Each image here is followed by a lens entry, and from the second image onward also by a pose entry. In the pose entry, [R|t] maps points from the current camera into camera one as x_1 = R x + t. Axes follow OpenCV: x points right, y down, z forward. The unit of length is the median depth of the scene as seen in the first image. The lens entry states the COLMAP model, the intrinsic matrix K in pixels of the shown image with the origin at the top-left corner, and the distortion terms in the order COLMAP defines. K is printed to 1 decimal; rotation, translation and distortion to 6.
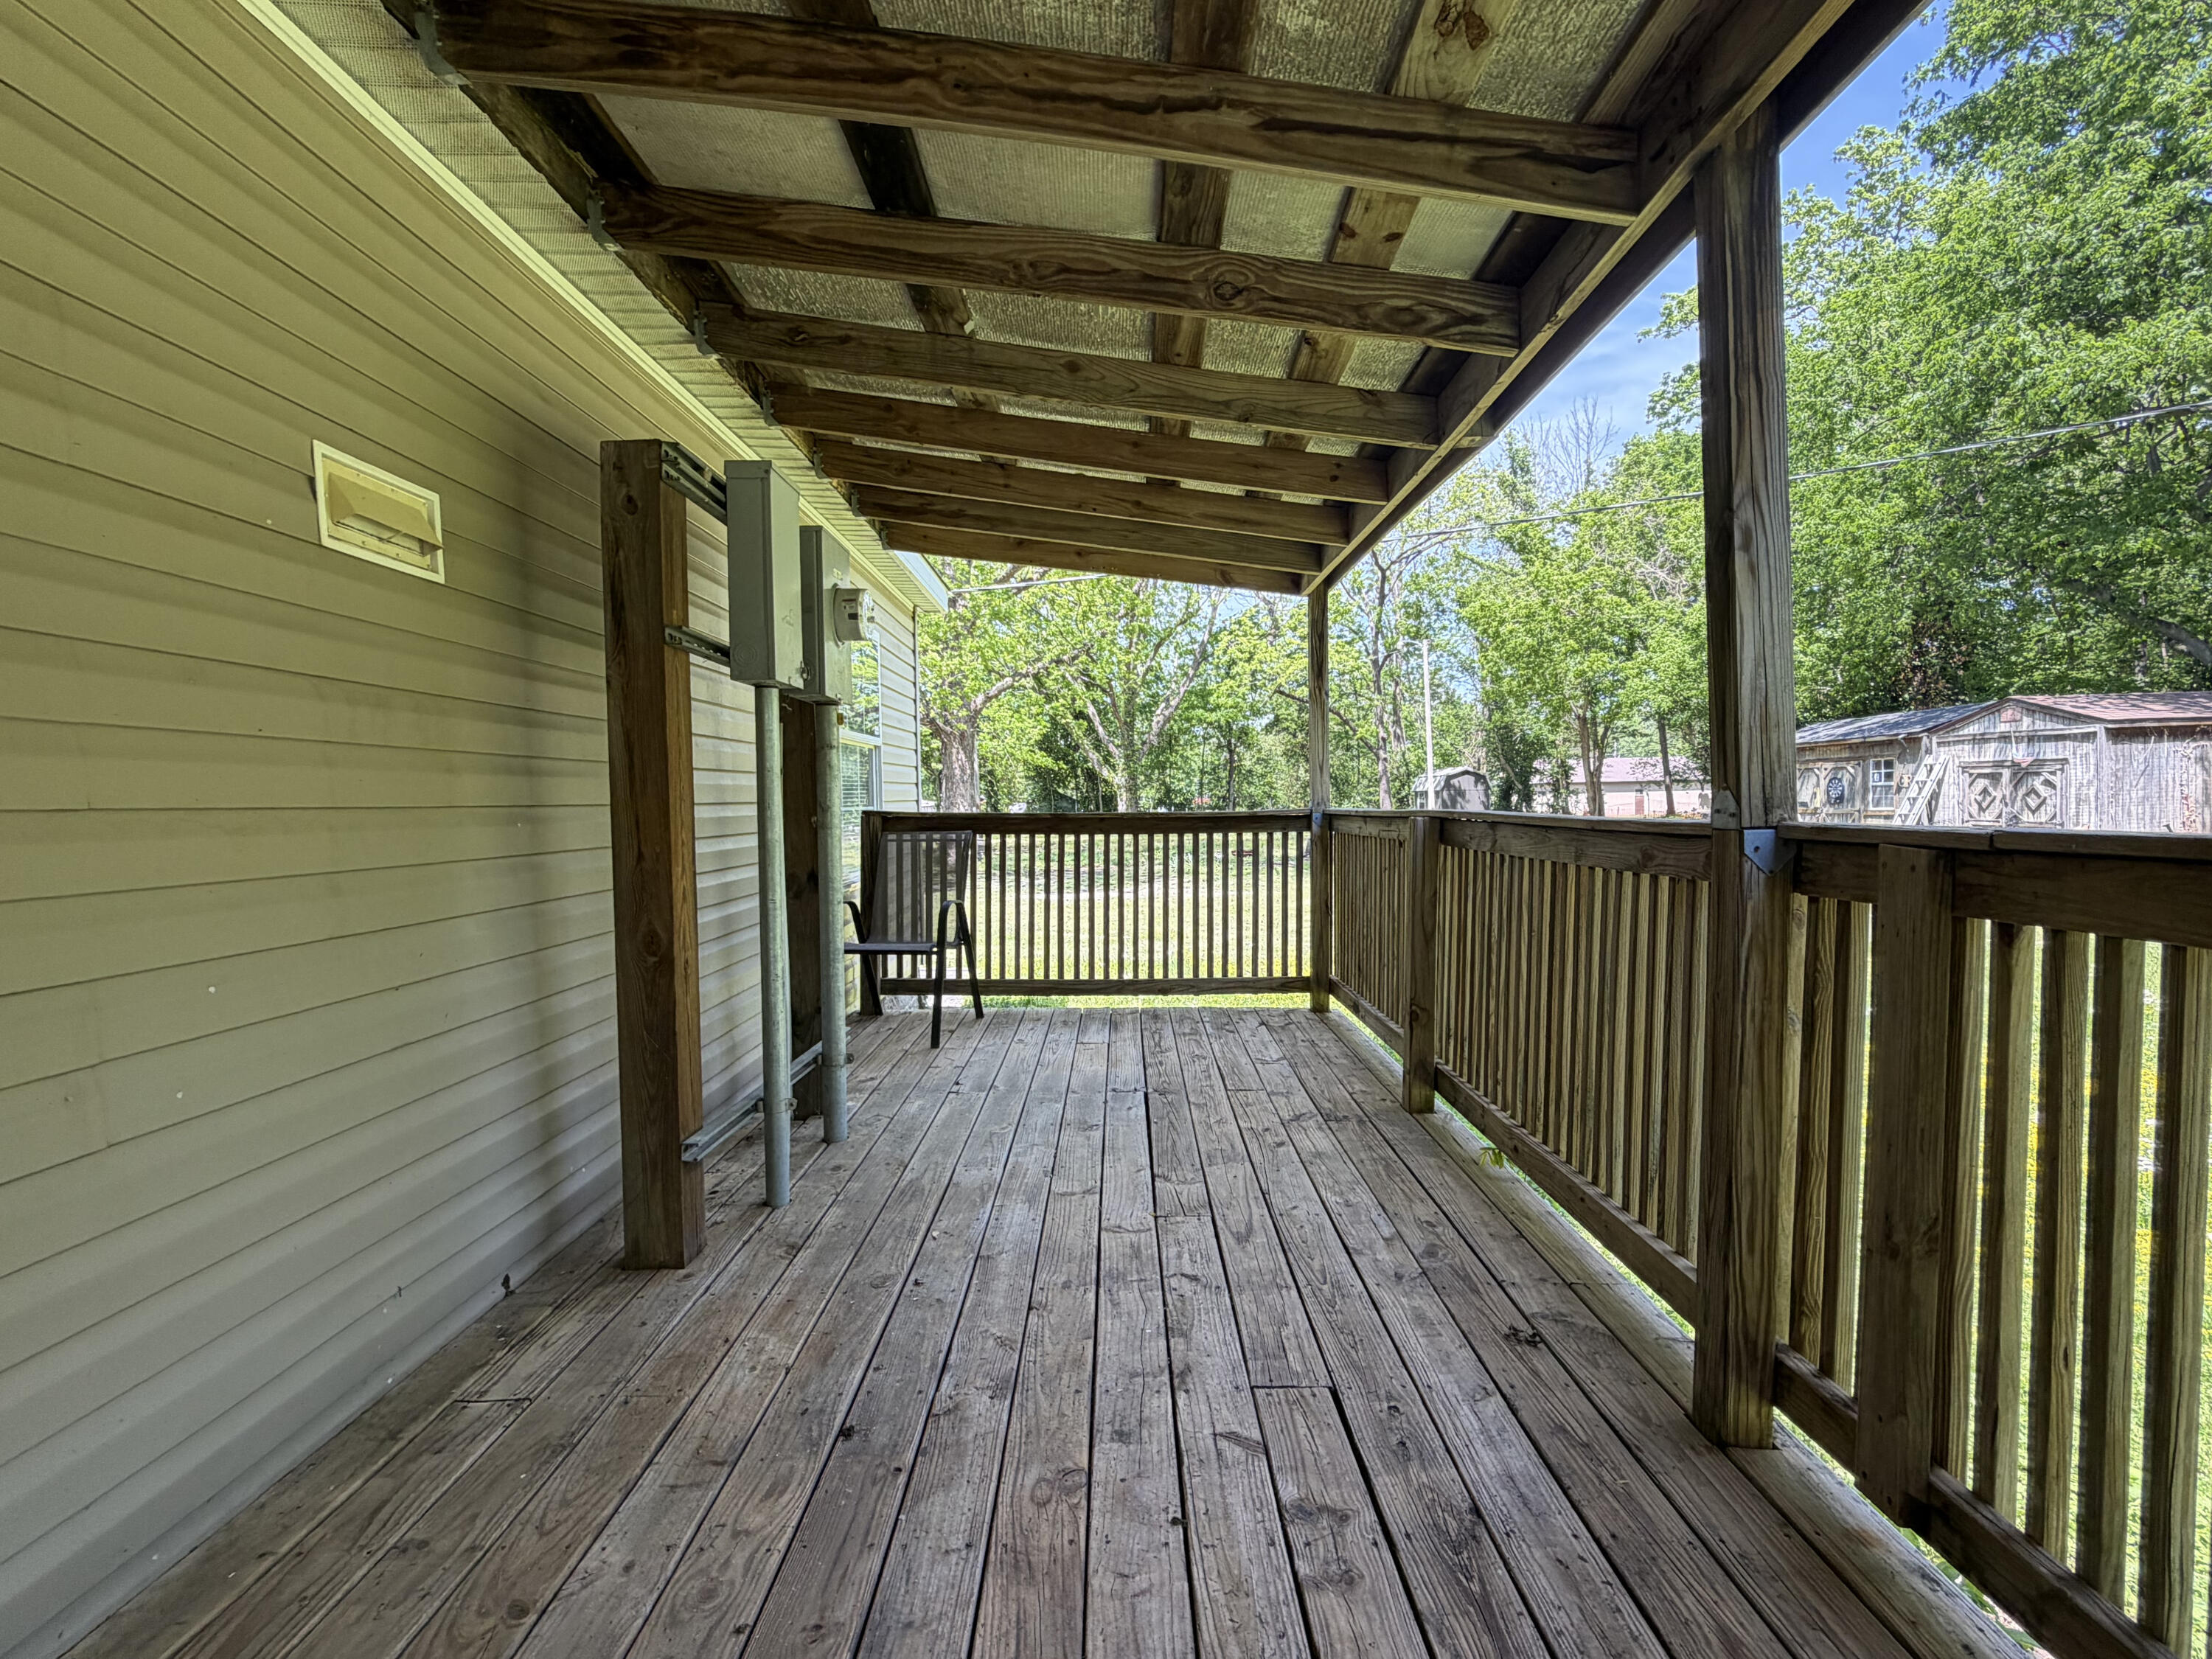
lens RADIAL K [[1093.7, 0, 1105.5], [0, 1093.7, 836.0], [0, 0, 1]] dist [0.000126, 0.000004]
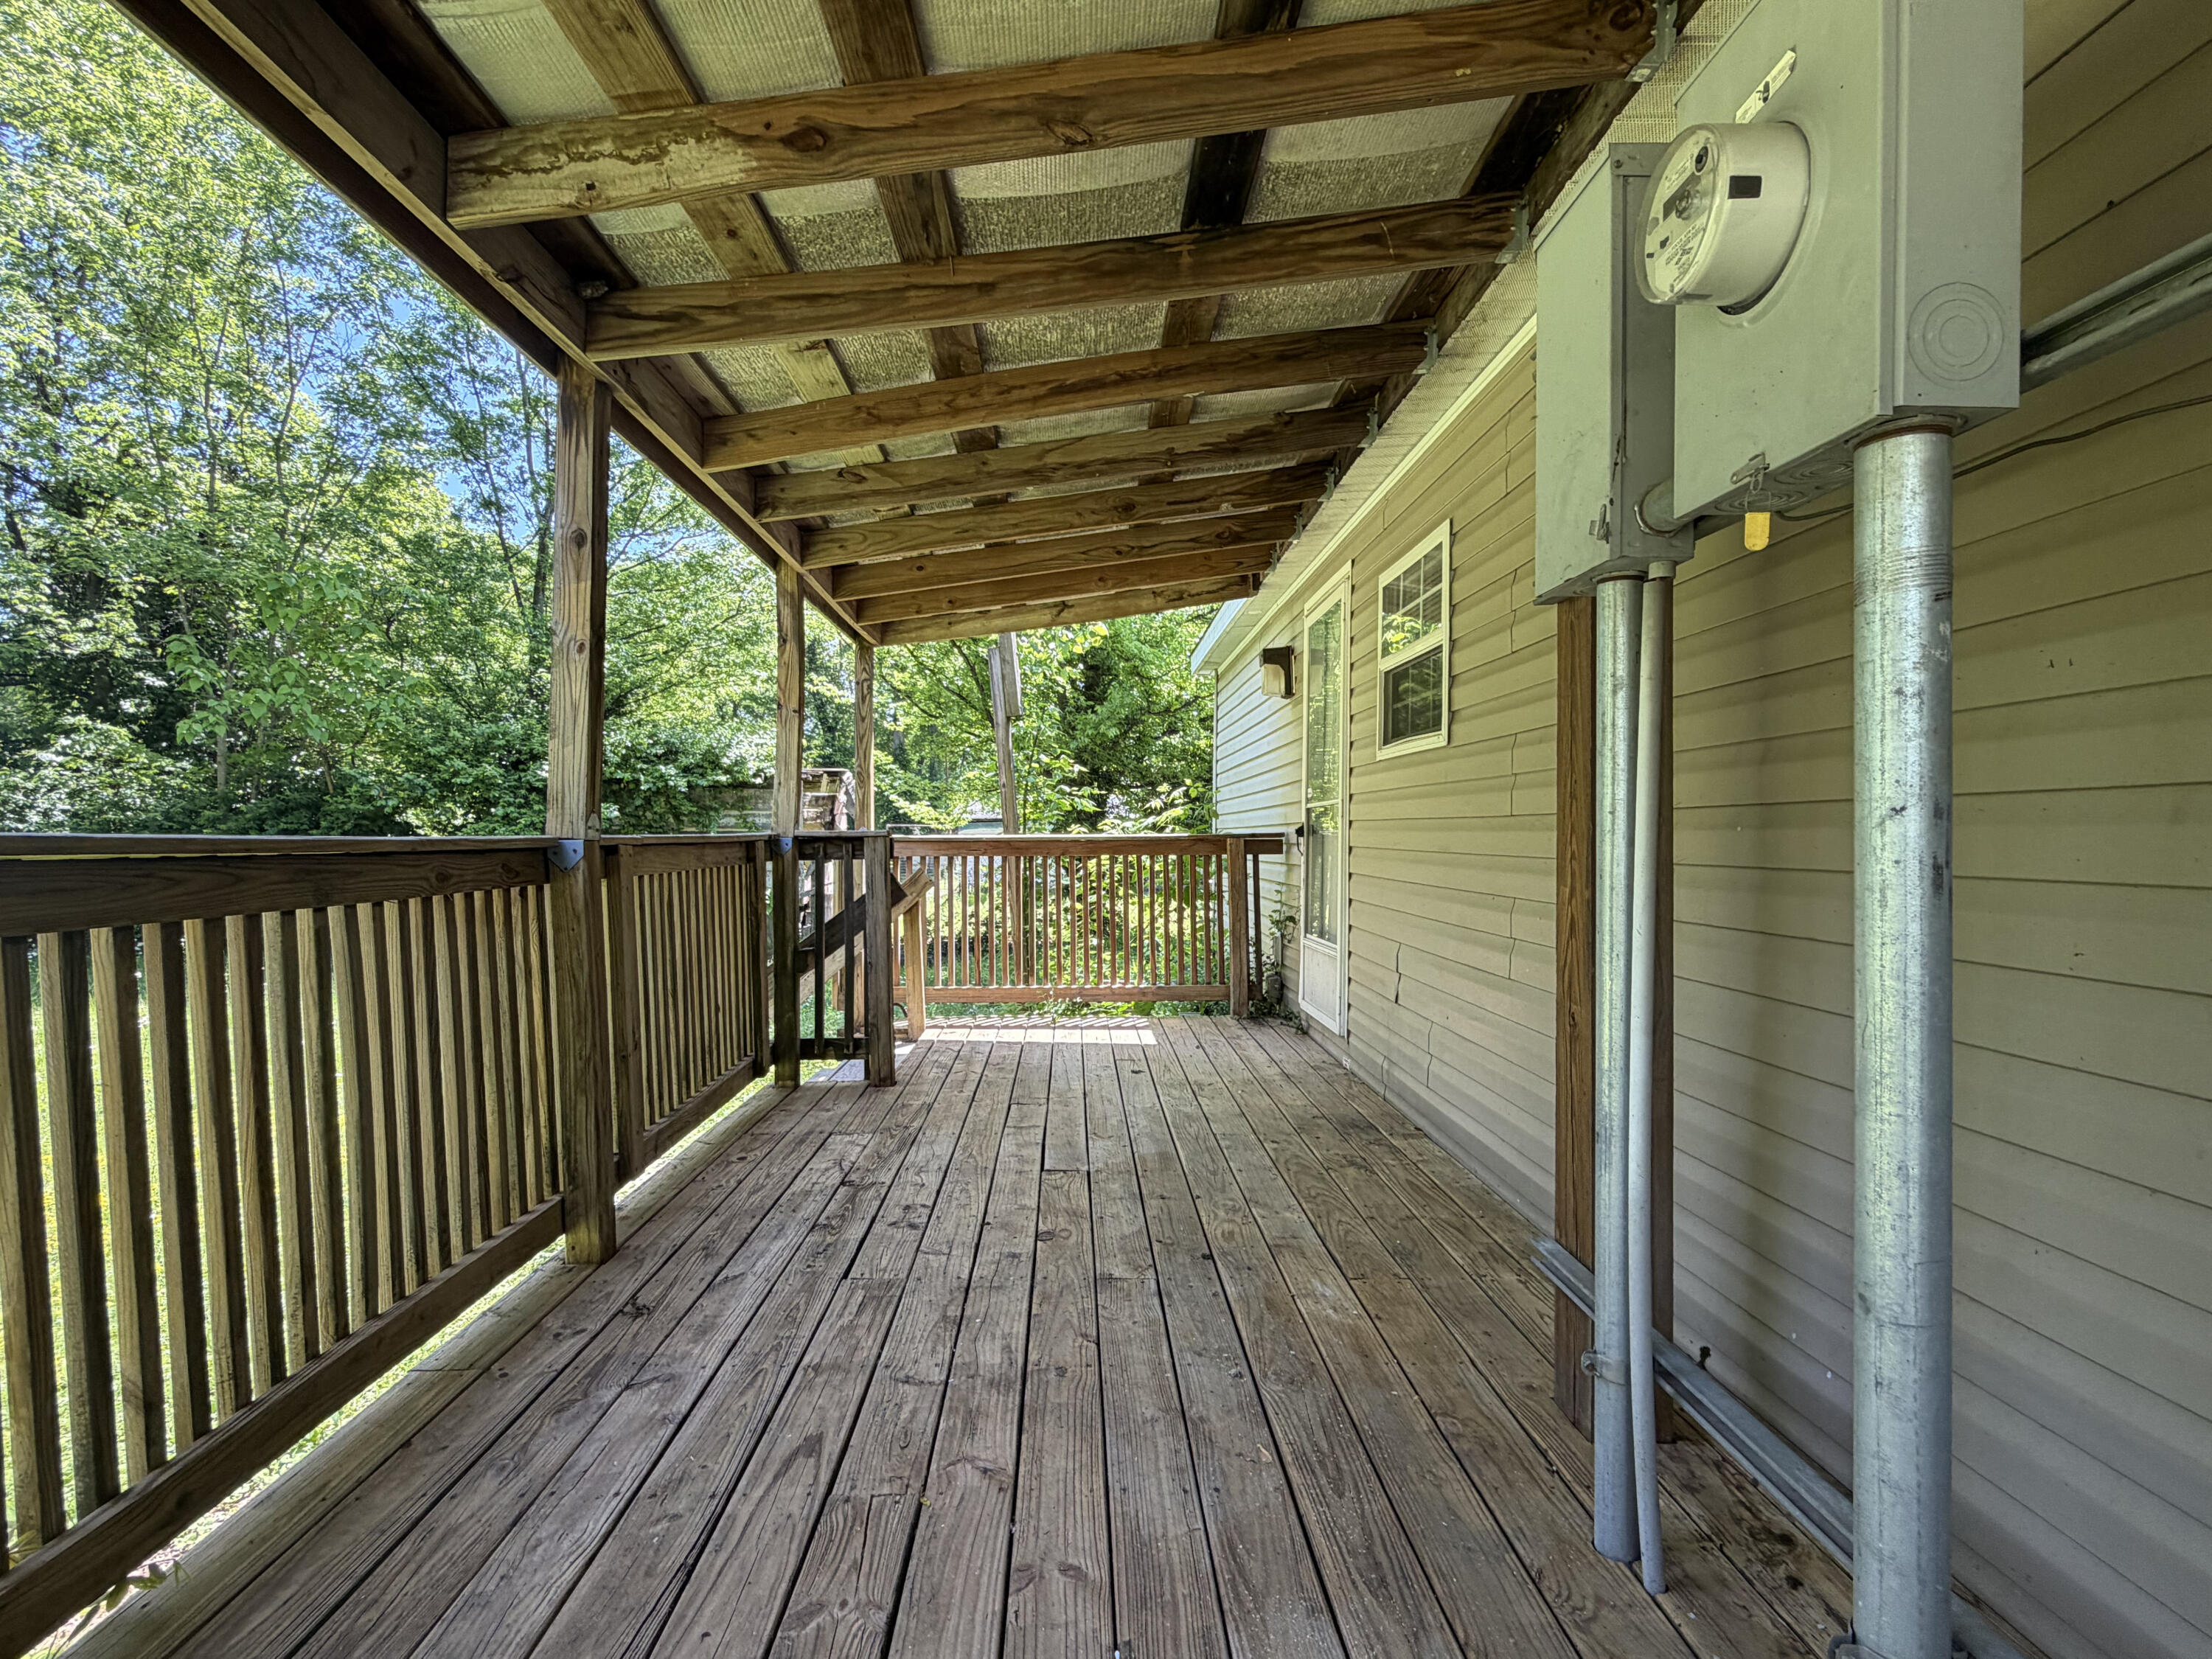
lens RADIAL K [[1093.7, 0, 1106.1], [0, 1093.7, 830.7], [0, 0, 1]] dist [0.000126, 0.000004]
pose [[-0.998985, 0.013574, -0.042943, -0.044190], [0.012260, 0.999453, 0.030719, -0.044995], [0.043337, 0.030161, -0.998605, 2.047318]]
